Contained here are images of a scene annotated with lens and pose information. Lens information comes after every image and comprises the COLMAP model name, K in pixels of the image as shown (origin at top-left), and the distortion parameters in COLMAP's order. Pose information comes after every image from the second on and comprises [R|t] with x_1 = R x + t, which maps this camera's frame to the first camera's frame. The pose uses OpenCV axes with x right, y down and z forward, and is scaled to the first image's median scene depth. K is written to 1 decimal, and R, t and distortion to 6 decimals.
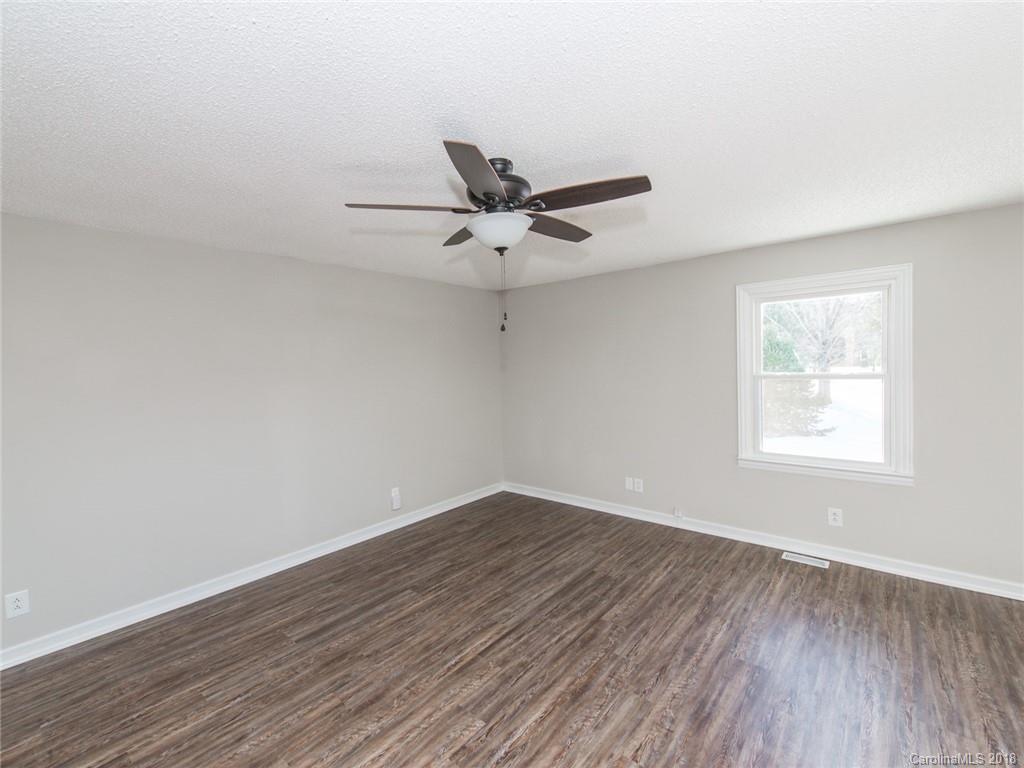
lens RADIAL K [[471.0, 0, 497.4], [0, 471.0, 382.7], [0, 0, 1]] dist [0.011942, -0.001247]
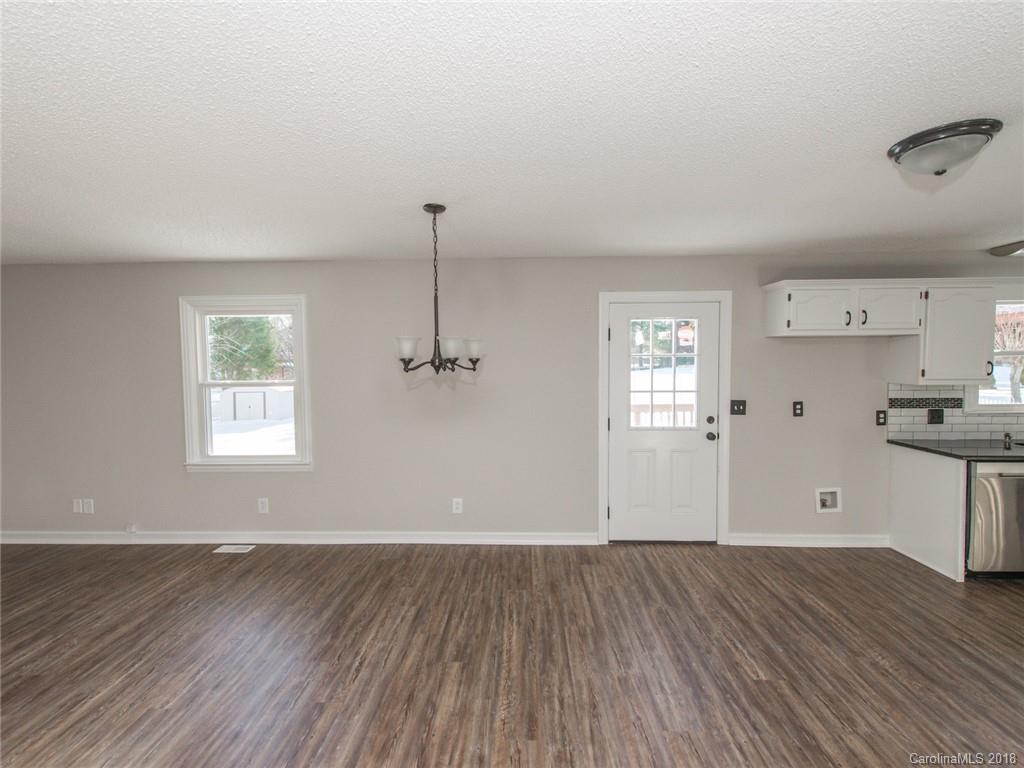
lens RADIAL K [[471.0, 0, 549.5], [0, 471.0, 381.4], [0, 0, 1]] dist [0.011942, -0.001247]
pose [[0.761033, -0.009452, 0.648644, 0.535319], [0.011583, 0.999932, 0.000981, -0.014339], [-0.648610, 0.006766, 0.761091, -0.363702]]
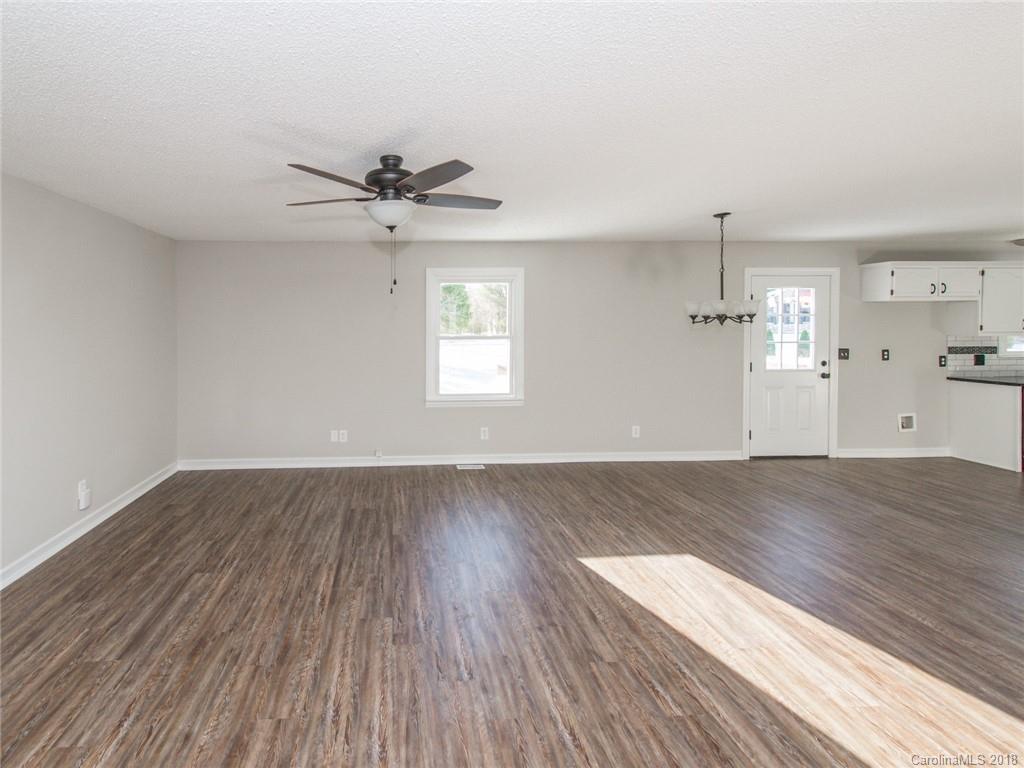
lens RADIAL K [[516.7, 0, 433.8], [0, 516.7, 336.8], [0, 0, 1]] dist [0.020085, -0.006869]
pose [[0.701923, 0.008519, 0.712202, -0.579869], [0.013910, 0.999574, -0.025665, 0.026432], [-0.712117, 0.027921, 0.701505, -0.013747]]
